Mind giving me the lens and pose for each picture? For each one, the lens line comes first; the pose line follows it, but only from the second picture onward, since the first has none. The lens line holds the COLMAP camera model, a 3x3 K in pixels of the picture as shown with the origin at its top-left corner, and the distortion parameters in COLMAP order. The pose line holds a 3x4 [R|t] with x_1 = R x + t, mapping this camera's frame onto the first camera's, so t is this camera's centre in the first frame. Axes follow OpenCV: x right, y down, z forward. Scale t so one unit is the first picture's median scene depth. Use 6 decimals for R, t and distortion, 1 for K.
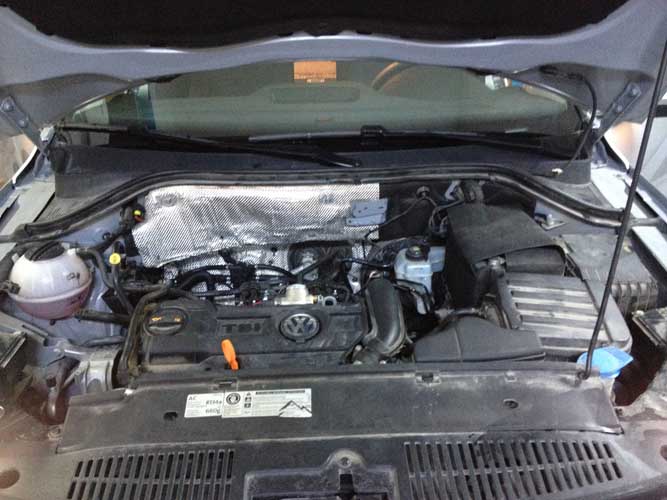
lens RADIAL K [[624.4, 0, 329.7], [0, 624.4, 269.9], [0, 0, 1]] dist [0.070373, -0.169541]
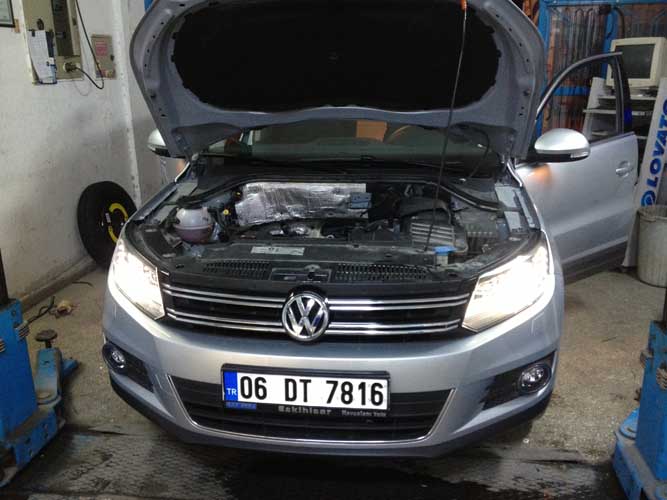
lens RADIAL K [[624.4, 0, 329.7], [0, 624.4, 269.9], [0, 0, 1]] dist [0.070373, -0.169541]
pose [[0.987921, 0.050814, -0.146391, 0.258258], [-0.070183, 0.988982, -0.130345, 0.363259], [0.138155, 0.139045, 0.980602, -0.796339]]
